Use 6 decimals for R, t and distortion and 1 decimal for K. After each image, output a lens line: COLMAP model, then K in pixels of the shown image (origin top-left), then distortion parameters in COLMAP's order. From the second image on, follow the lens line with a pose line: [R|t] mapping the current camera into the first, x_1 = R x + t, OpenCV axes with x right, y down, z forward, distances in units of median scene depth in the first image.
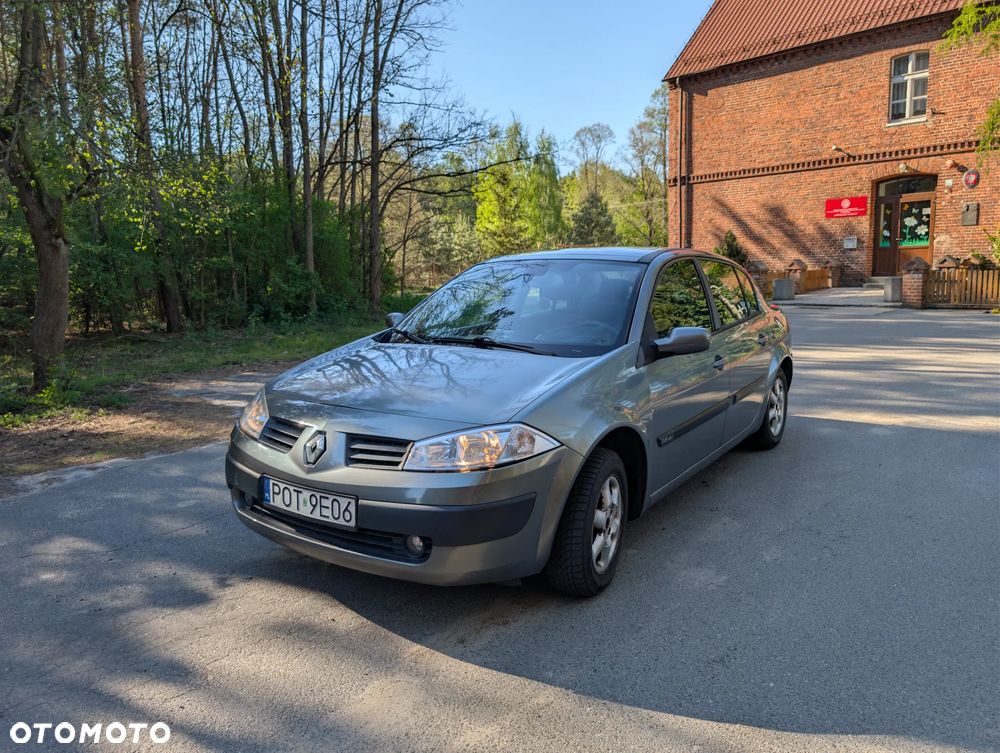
lens RADIAL K [[750.6, 0, 503.4], [0, 750.6, 377.9], [0, 0, 1]] dist [0.008236, -0.004021]
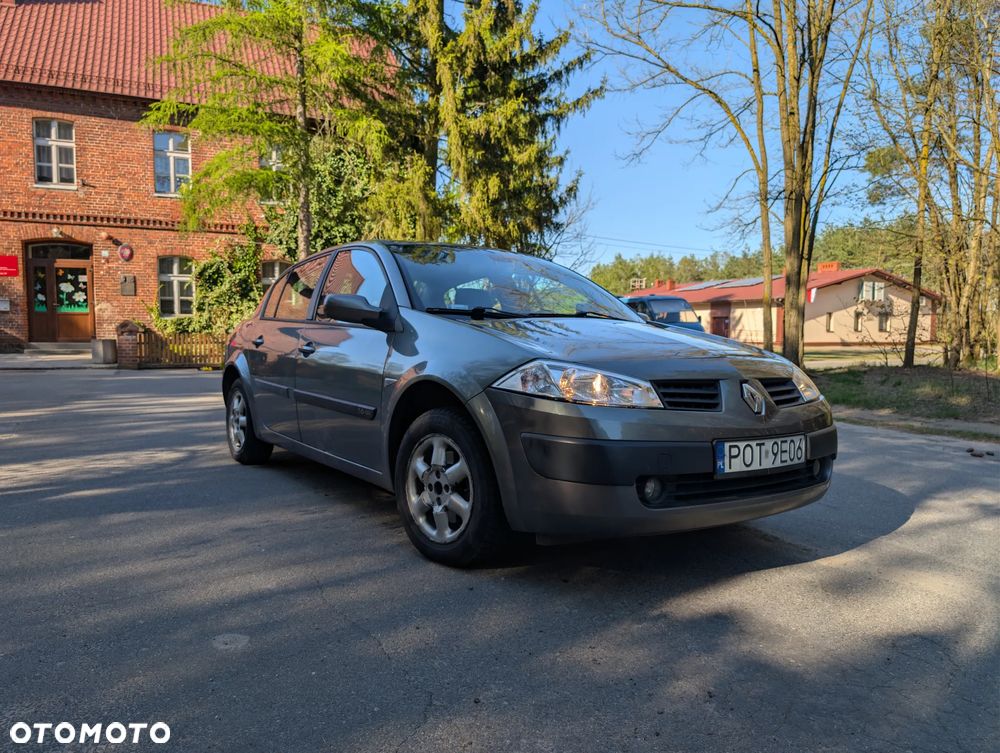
lens RADIAL K [[750.6, 0, 503.4], [0, 750.6, 377.9], [0, 0, 1]] dist [0.008236, -0.004021]
pose [[0.322247, -0.019201, 0.946461, -0.230812], [0.131764, 0.990972, -0.024759, 0.009638], [-0.937441, 0.132688, 0.321868, 0.183471]]
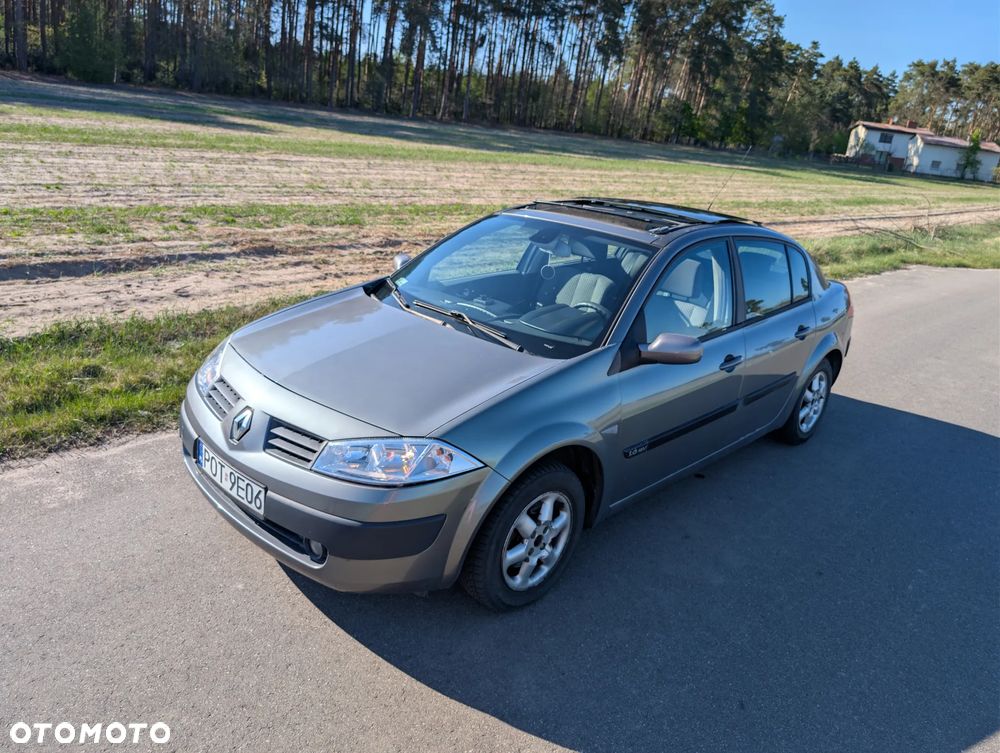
lens RADIAL K [[743.7, 0, 508.0], [0, 743.7, 364.2], [0, 0, 1]] dist [0.004026, 0.002292]
pose [[0.981778, 0.144163, -0.123806, 0.036465], [-0.125148, 0.980788, 0.149640, -0.031763], [0.143000, -0.131419, 0.980959, 0.021271]]
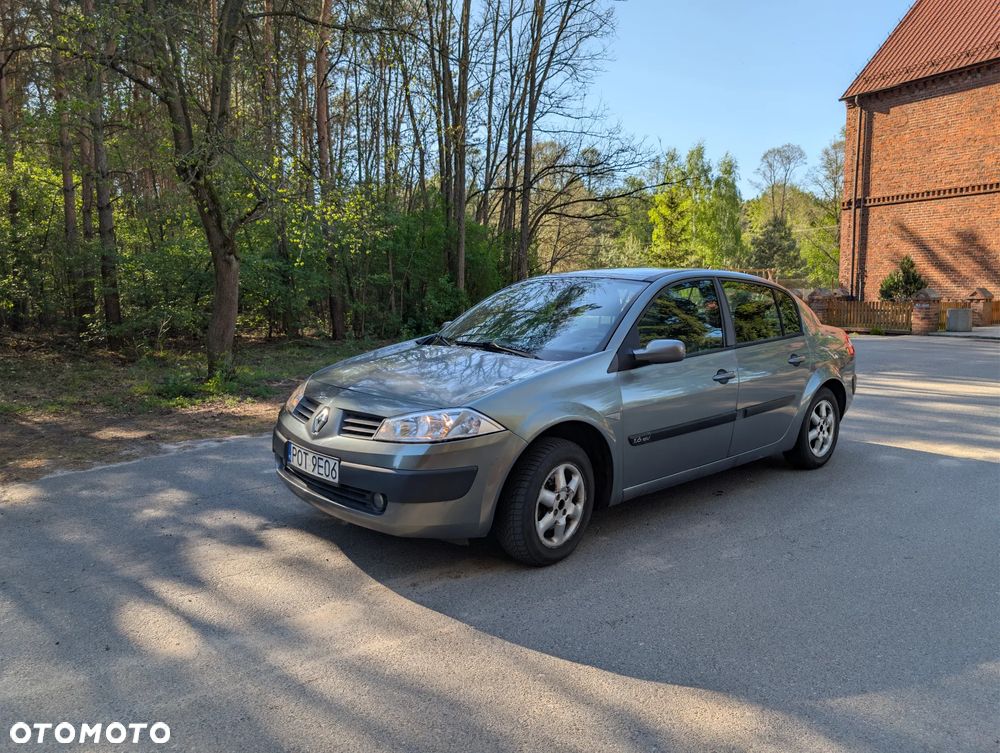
lens RADIAL K [[746.1, 0, 500.0], [0, 746.1, 376.5], [0, 0, 1]] dist [0.014252, -0.010511]
pose [[0.970034, 0.049929, -0.237783, 0.062081], [-0.057169, 0.998085, -0.023643, 0.006140], [0.236147, 0.036529, 0.971030, -0.027025]]
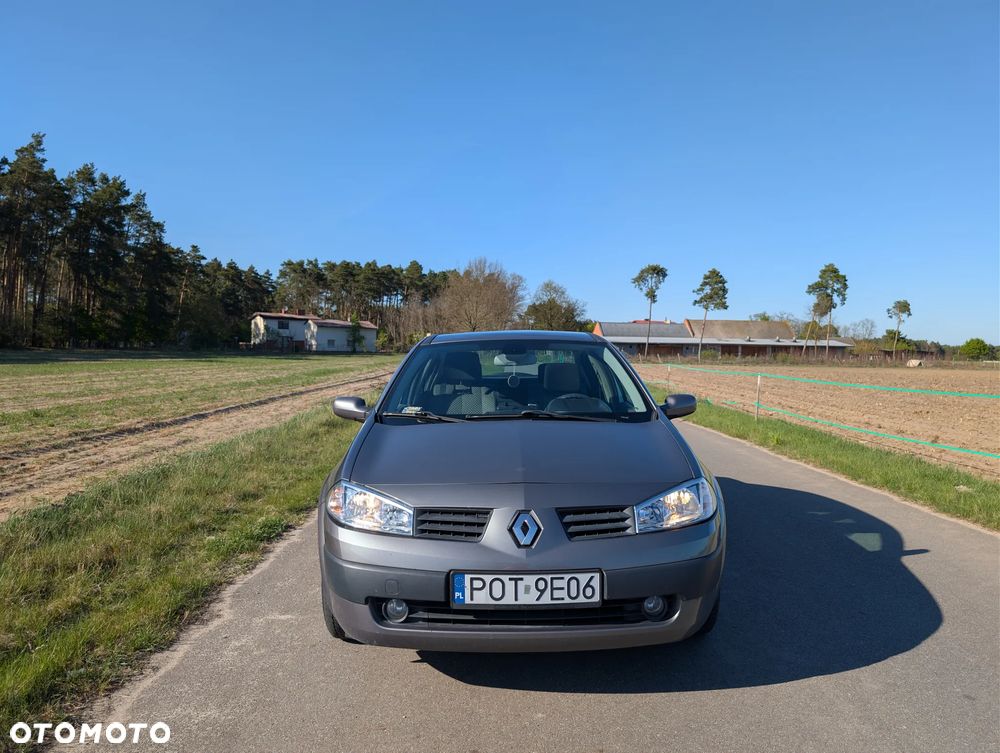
lens RADIAL K [[746.1, 0, 500.0], [0, 746.1, 376.5], [0, 0, 1]] dist [0.014252, -0.010511]
pose [[0.815396, -0.019204, 0.578586, -0.151254], [0.094473, 0.990465, -0.100265, -0.000965], [-0.571143, 0.136416, 0.809435, 0.043981]]
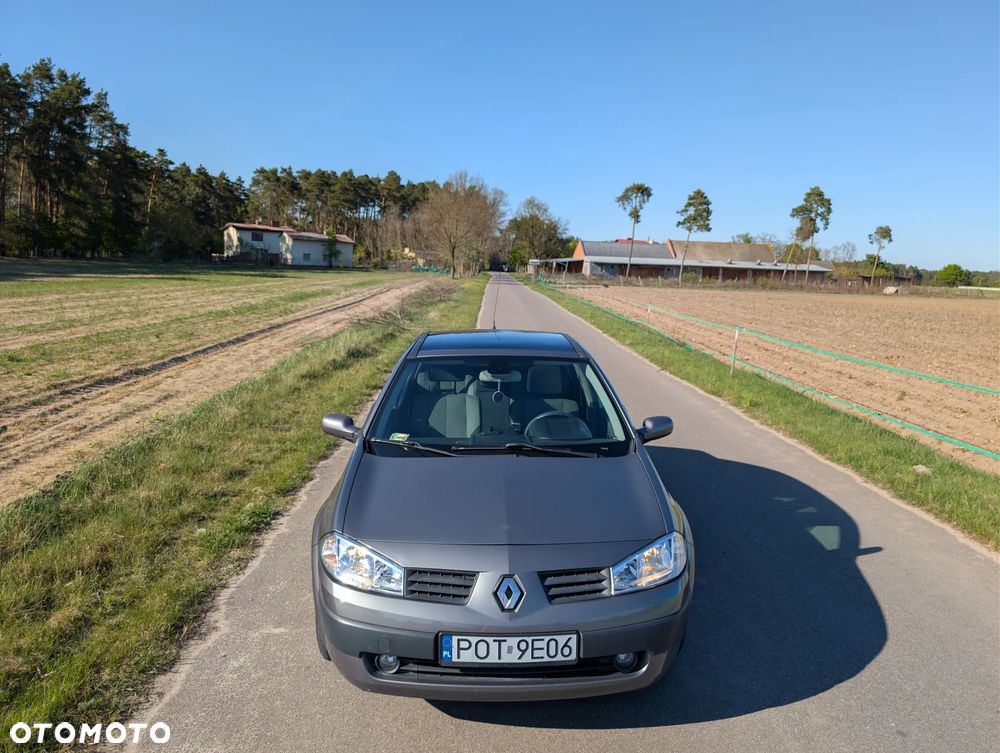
lens RADIAL K [[750.6, 0, 503.4], [0, 750.6, 377.9], [0, 0, 1]] dist [0.008236, -0.004021]
pose [[0.796605, -0.076124, 0.599687, -0.156199], [0.078030, 0.996689, 0.022867, -0.040668], [-0.599442, 0.028577, 0.799908, 0.035271]]
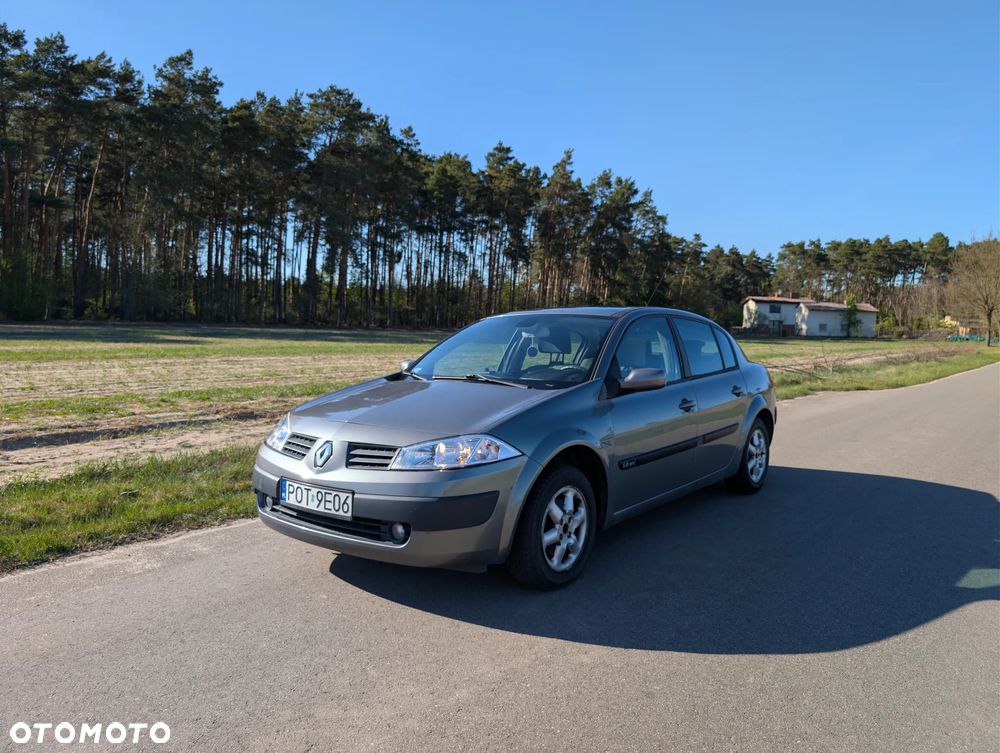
lens RADIAL K [[746.1, 0, 500.0], [0, 746.1, 376.5], [0, 0, 1]] dist [0.014252, -0.010511]
pose [[0.997947, 0.015685, -0.062102, 0.020471], [-0.022230, 0.994102, -0.106145, 0.016808], [0.060071, 0.107307, 0.992410, -0.038006]]
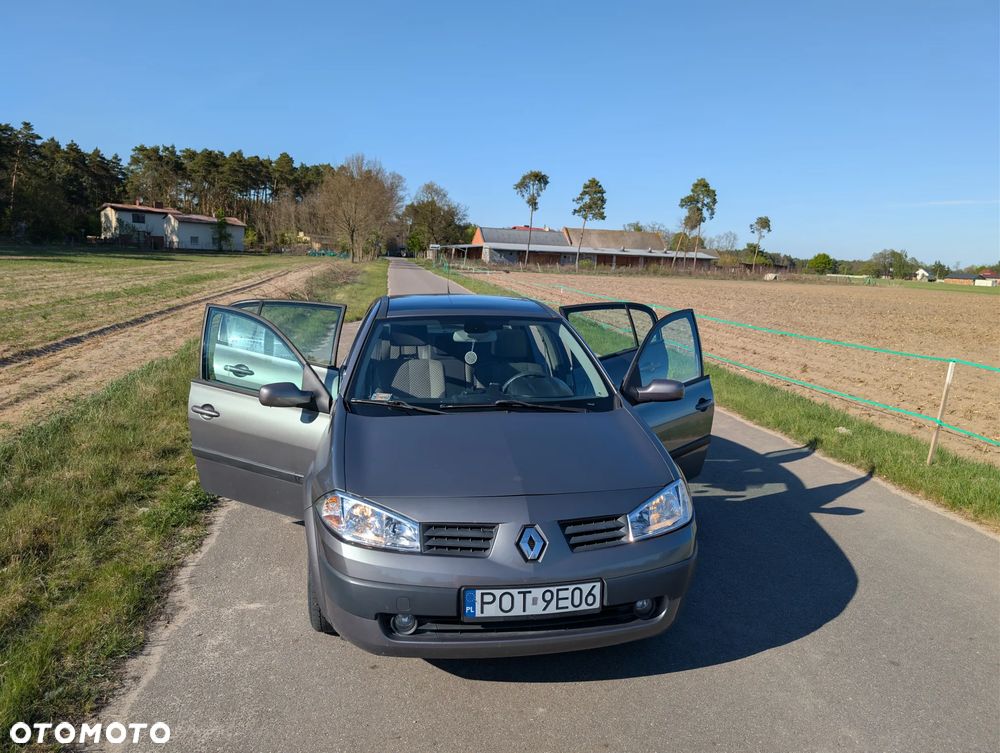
lens RADIAL K [[747.9, 0, 502.6], [0, 747.9, 369.4], [0, 0, 1]] dist [0.013594, -0.008167]
pose [[0.704568, -0.089598, 0.703957, -0.175633], [0.087551, 0.995394, 0.039064, -0.032412], [-0.704215, 0.034109, 0.709167, 0.060813]]
